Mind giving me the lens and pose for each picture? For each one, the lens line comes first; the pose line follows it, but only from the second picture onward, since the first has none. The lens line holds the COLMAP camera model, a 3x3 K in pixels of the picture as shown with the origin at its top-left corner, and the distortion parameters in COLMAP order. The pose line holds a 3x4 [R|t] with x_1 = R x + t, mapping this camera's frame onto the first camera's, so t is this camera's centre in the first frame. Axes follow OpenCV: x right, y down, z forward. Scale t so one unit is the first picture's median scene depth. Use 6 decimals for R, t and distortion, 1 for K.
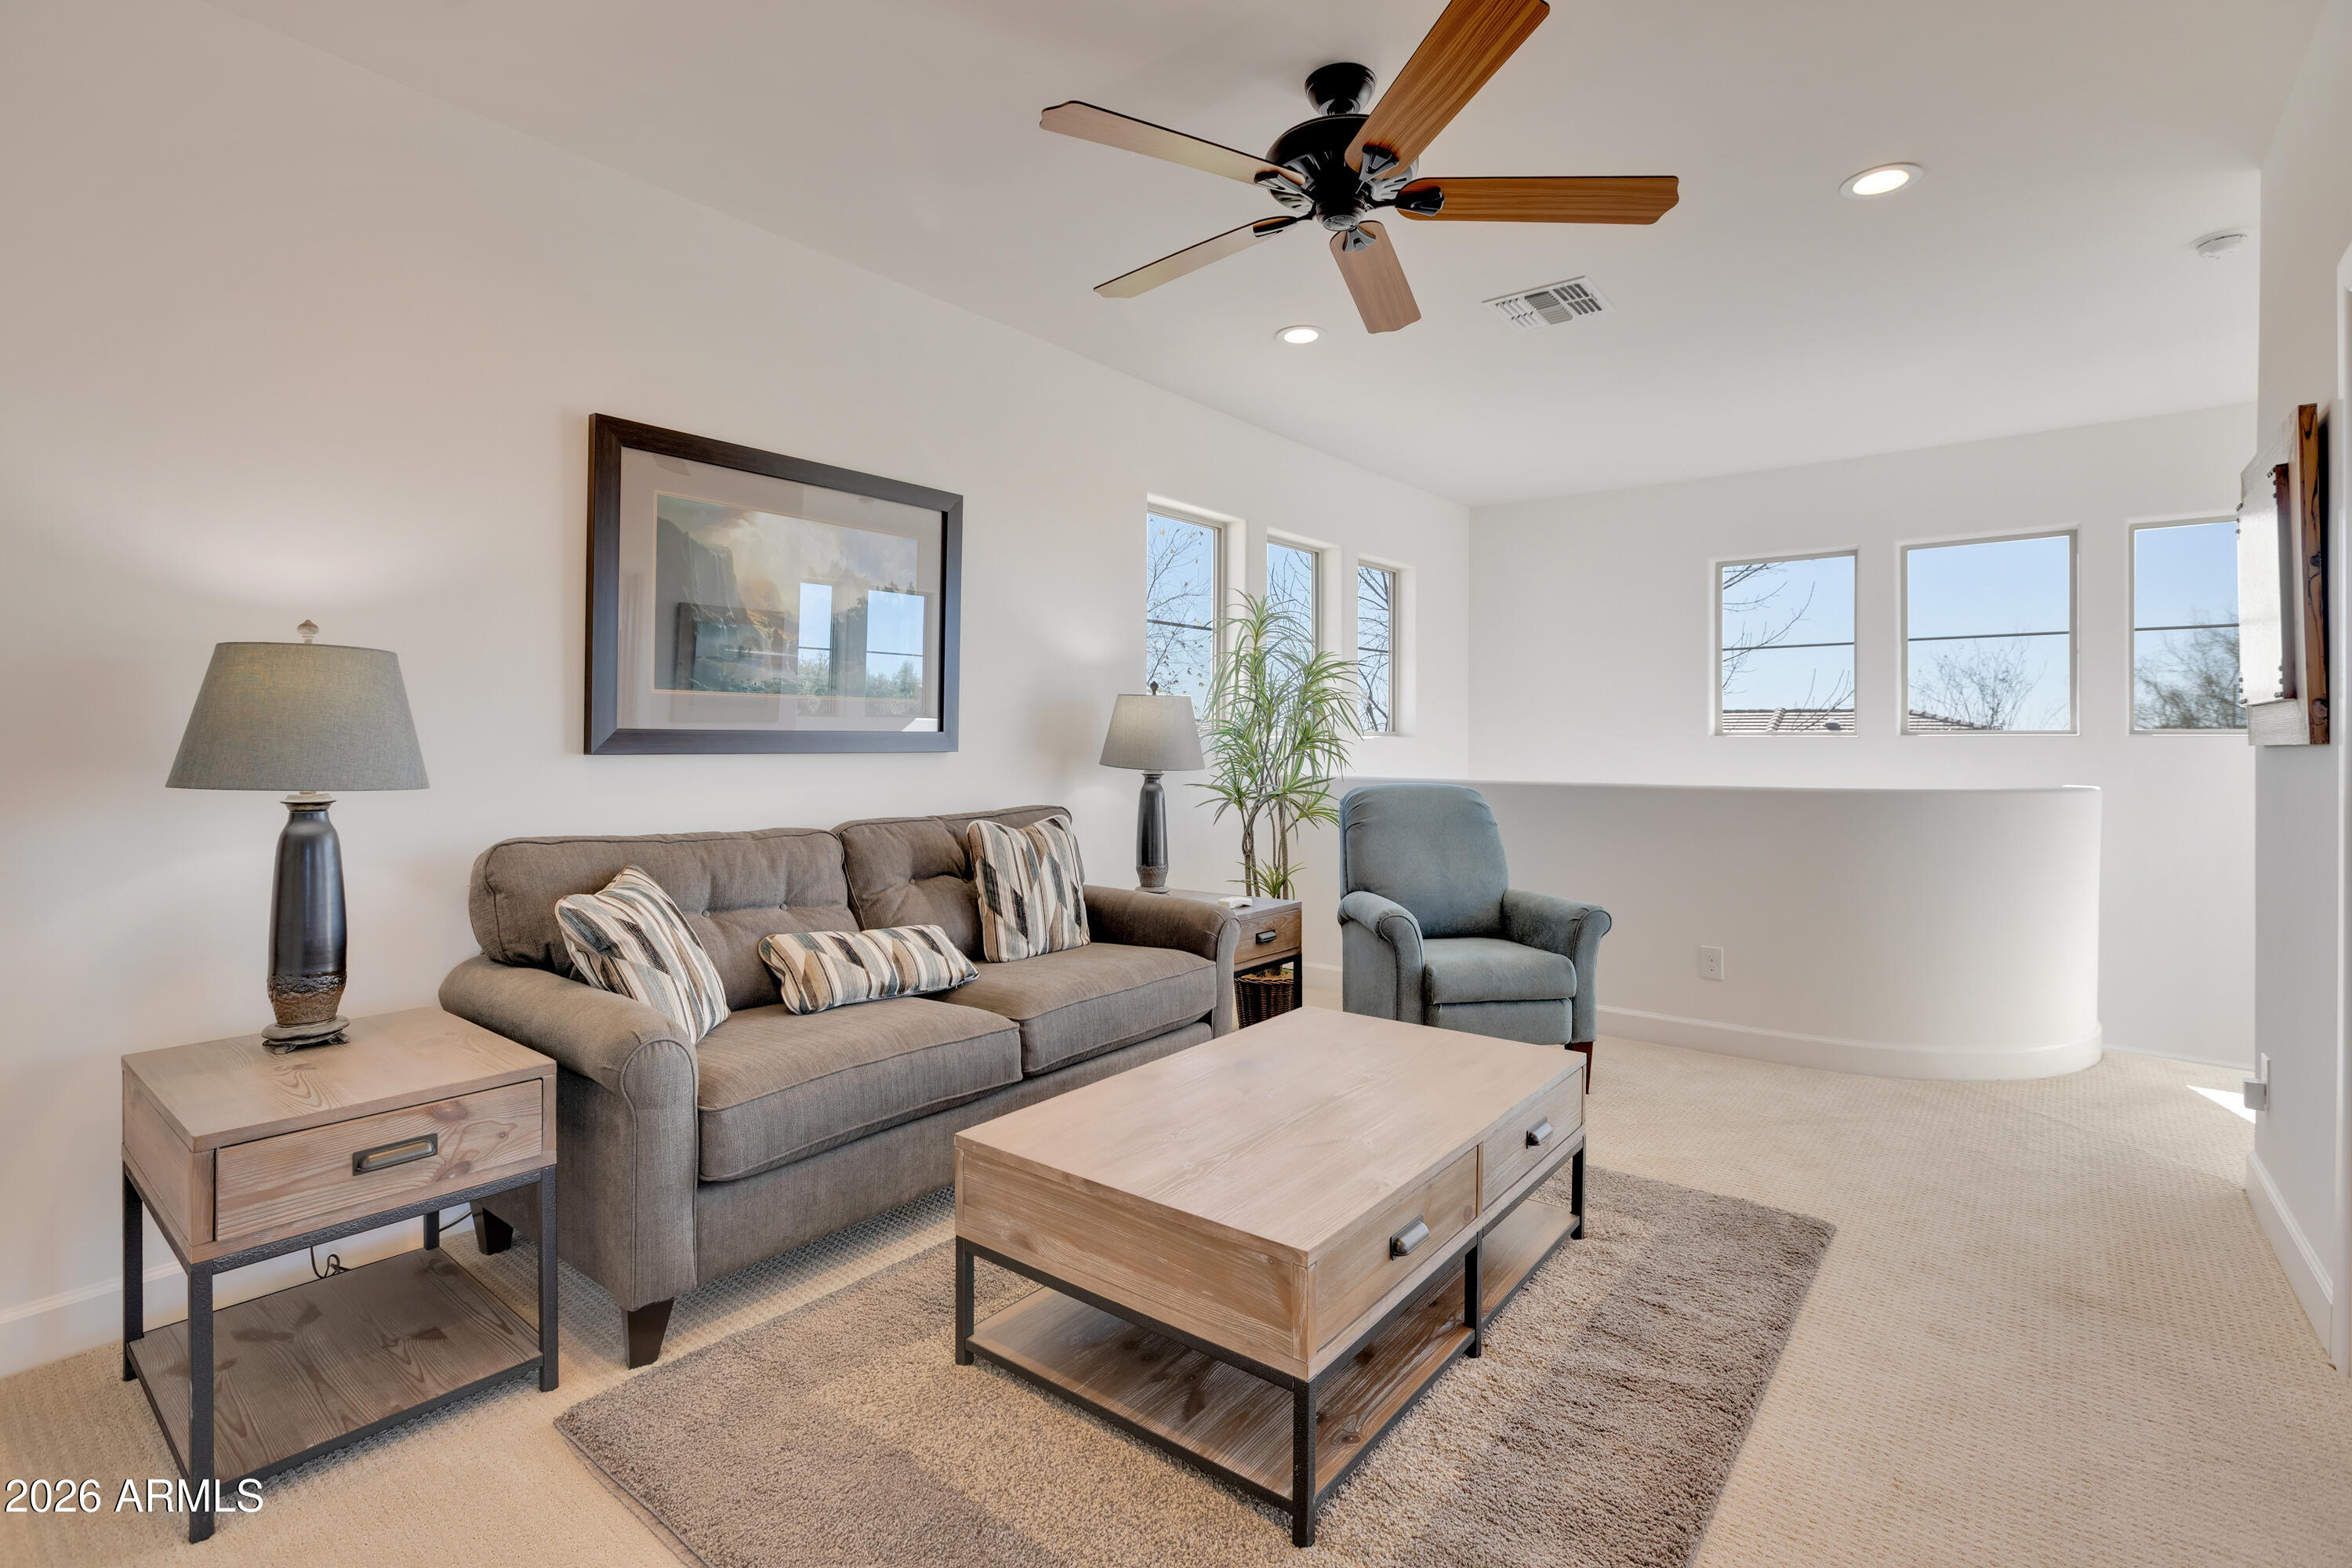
lens RADIAL K [[1076.8, 0, 1131.2], [0, 1076.8, 746.7], [0, 0, 1]] dist [-0.011481, 0.000579]
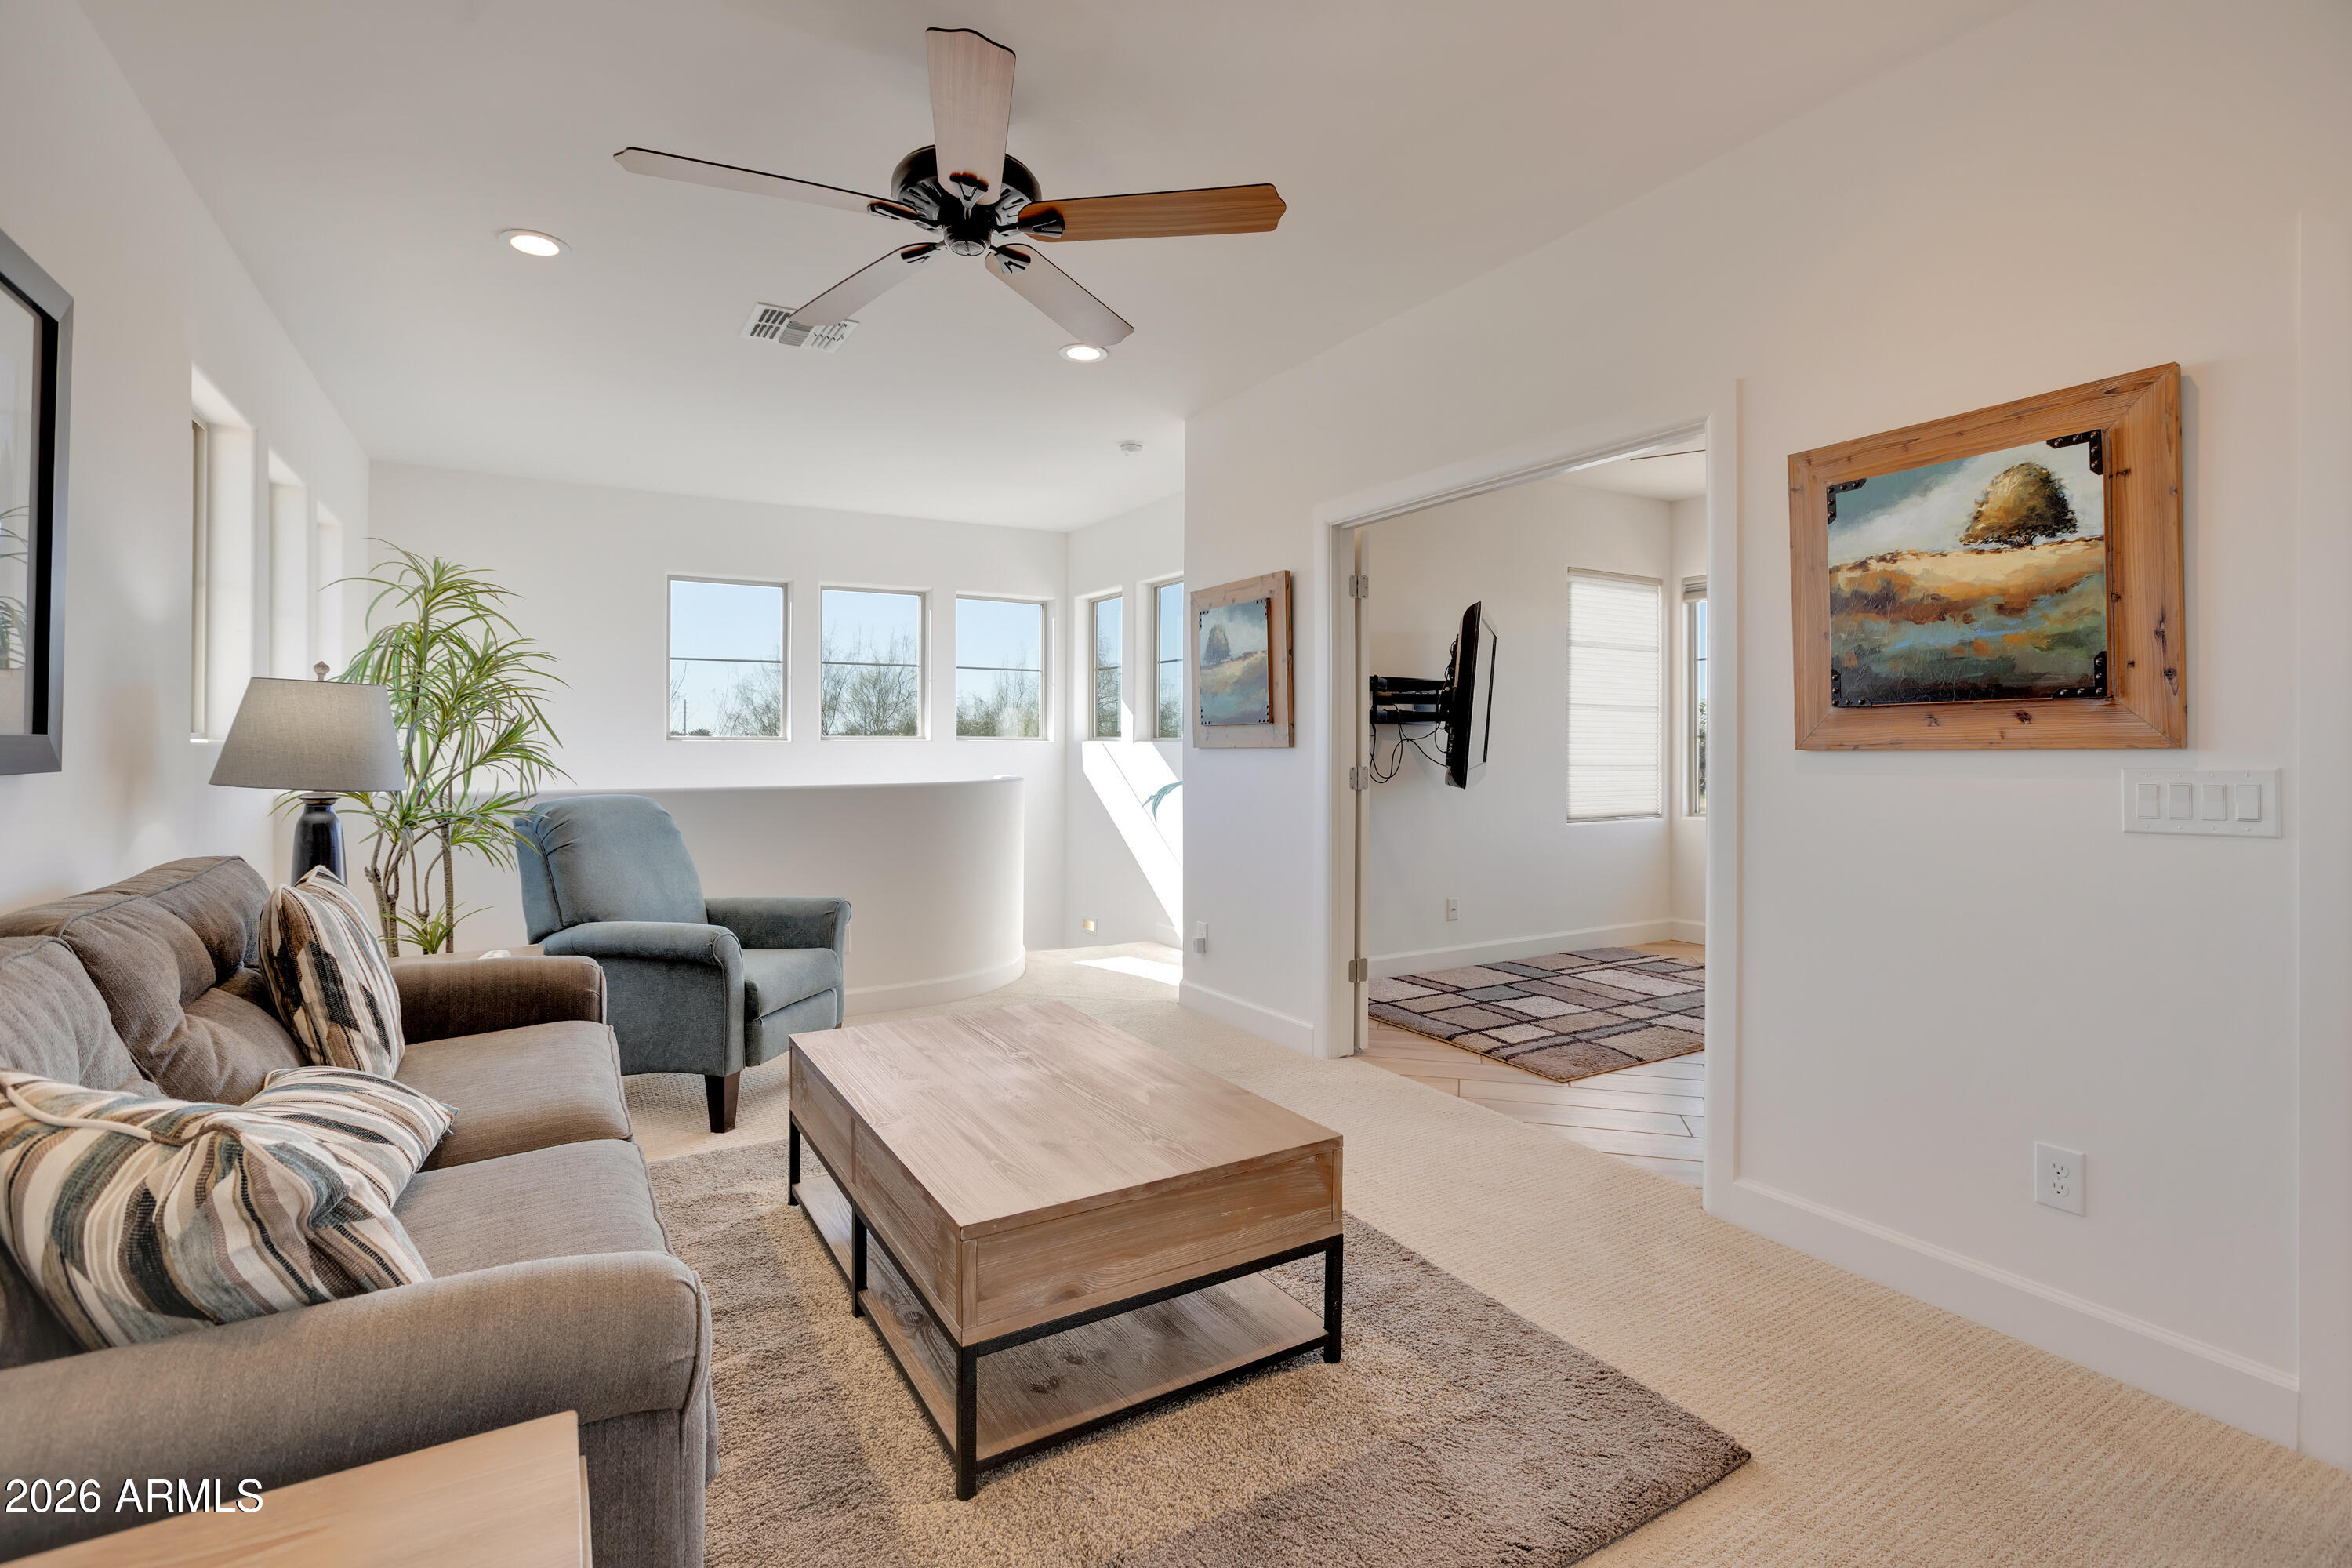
lens RADIAL K [[1076.8, 0, 1168.8], [0, 1076.8, 769.7], [0, 0, 1]] dist [-0.011481, 0.000579]
pose [[0.345335, -0.019872, 0.938269, -0.529600], [0.005260, 0.999801, 0.019240, -0.001725], [-0.938465, -0.001709, 0.345371, 0.347266]]
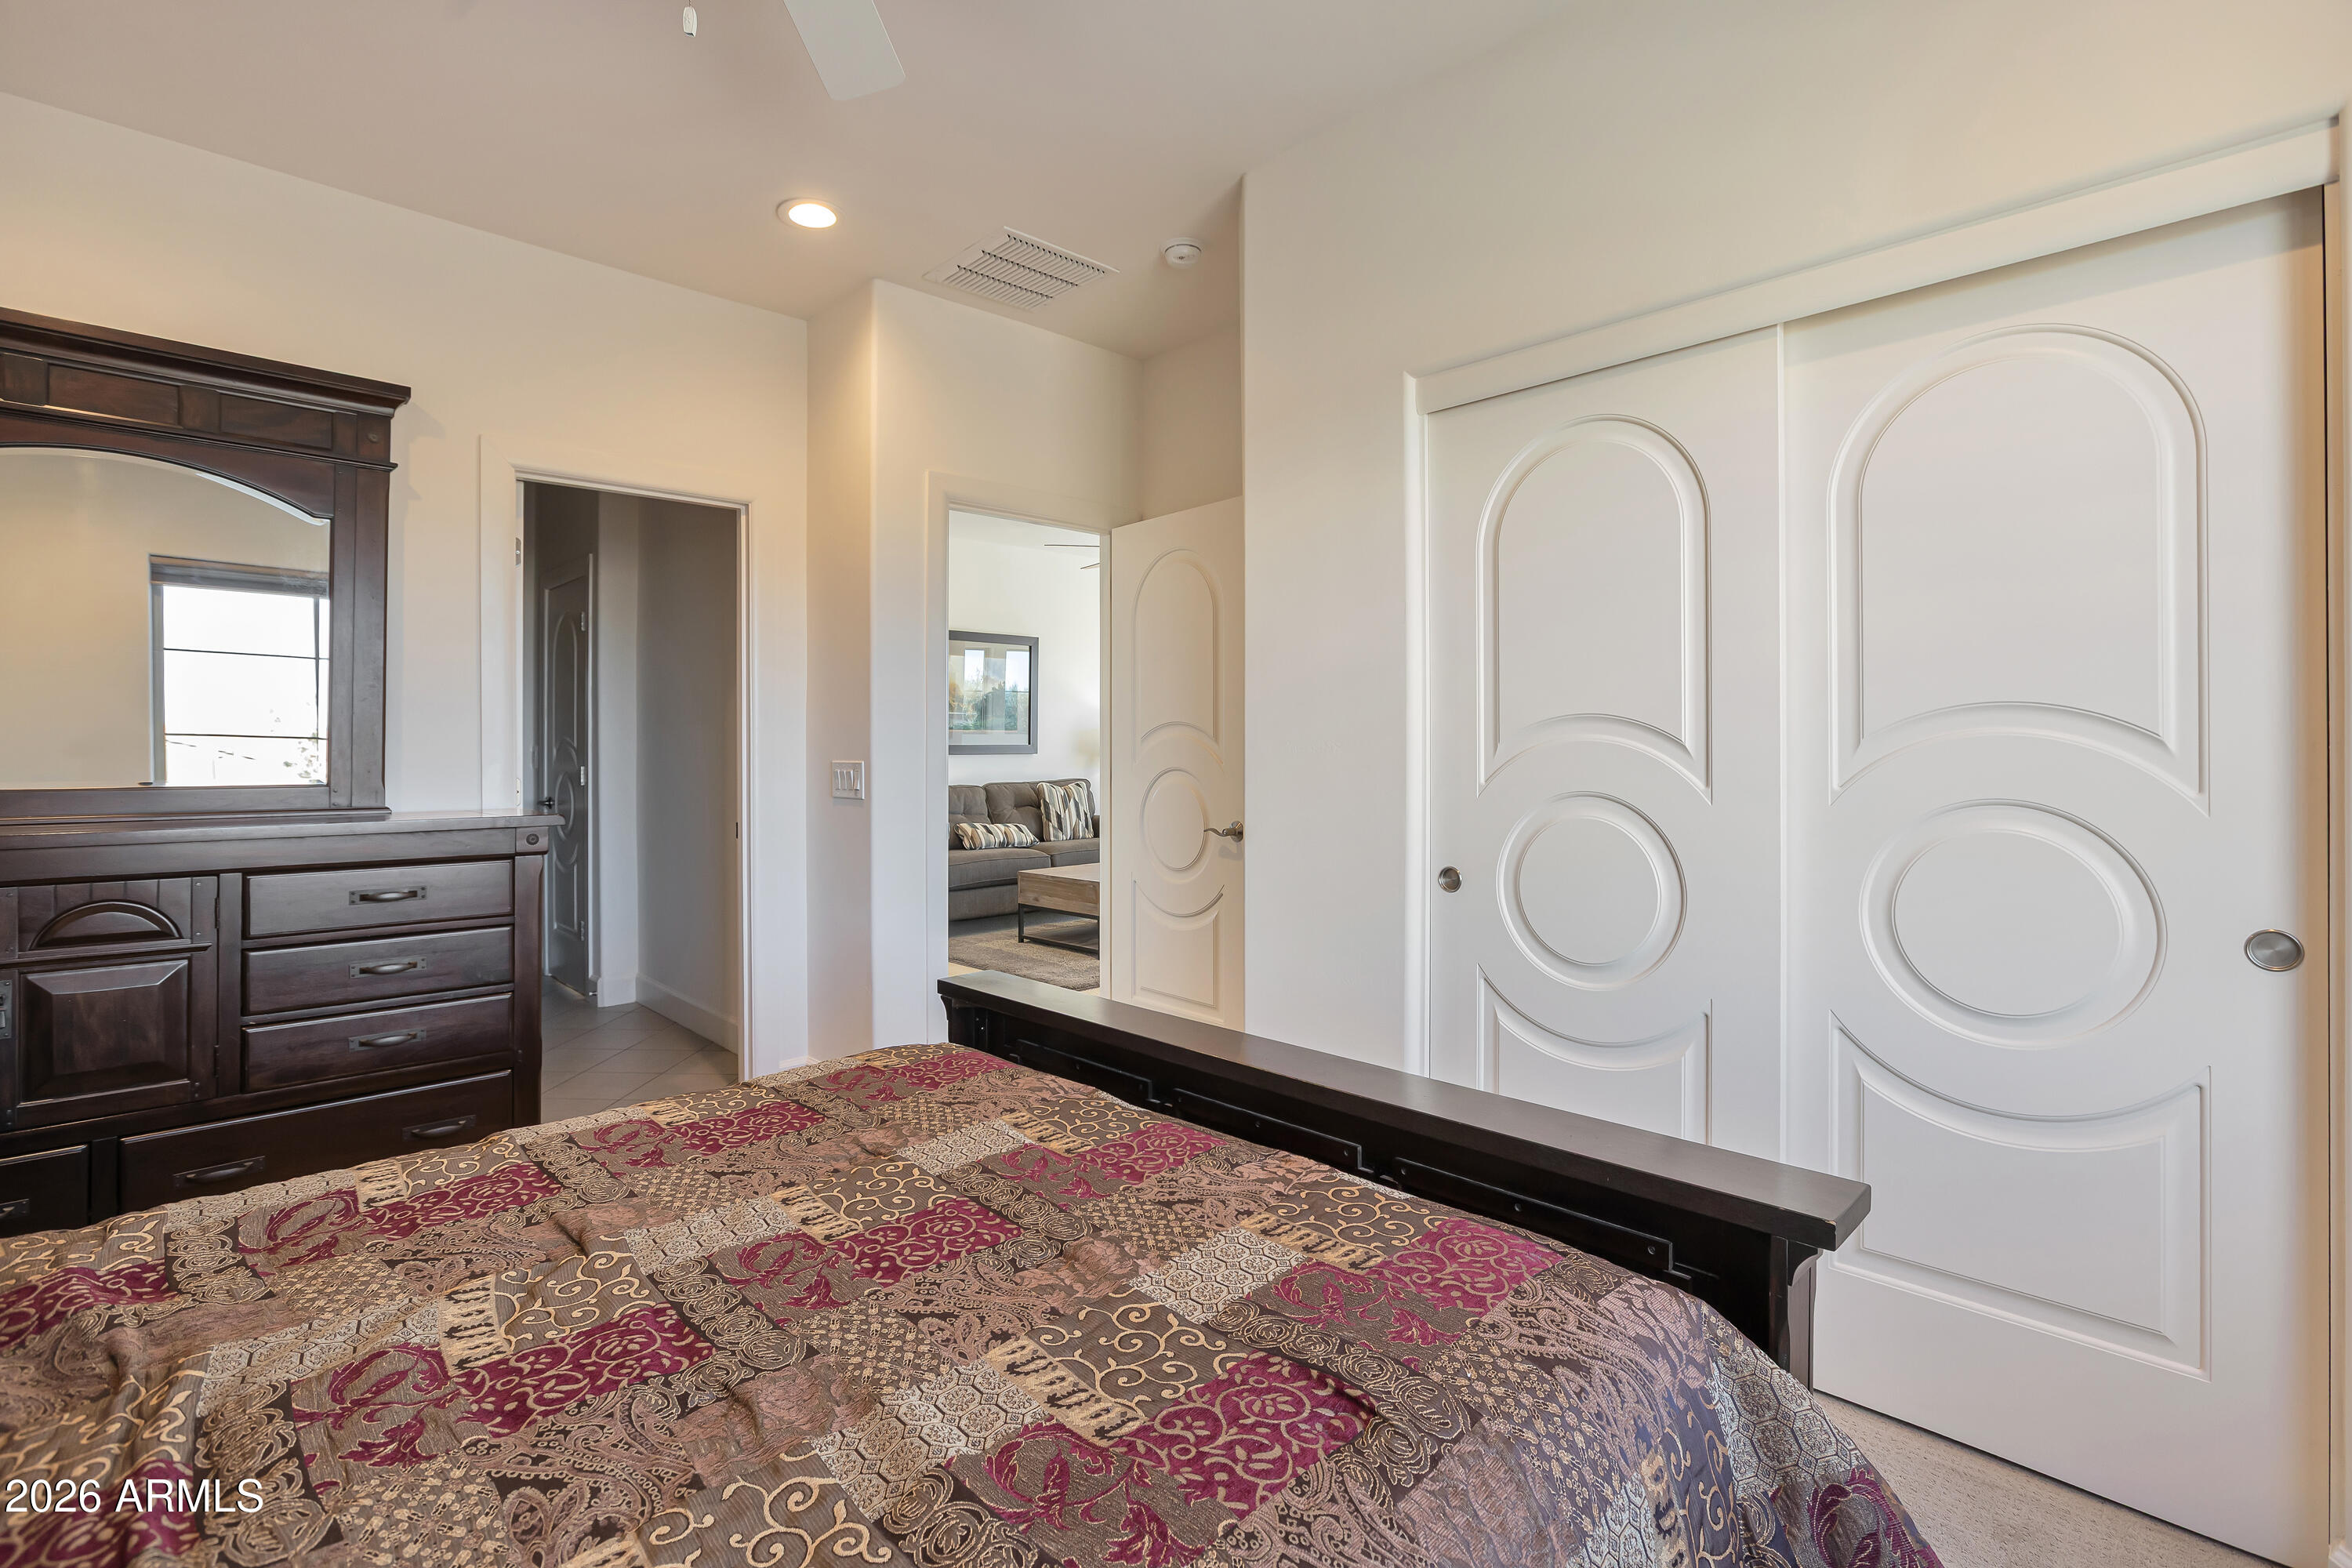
lens RADIAL K [[1076.8, 0, 1167.1], [0, 1076.8, 761.5], [0, 0, 1]] dist [-0.011481, 0.000579]
pose [[0.994202, -0.002134, -0.107508, 0.388381], [0.003345, 0.999933, 0.011085, -0.003662], [0.107478, -0.011380, 0.994142, -1.332971]]
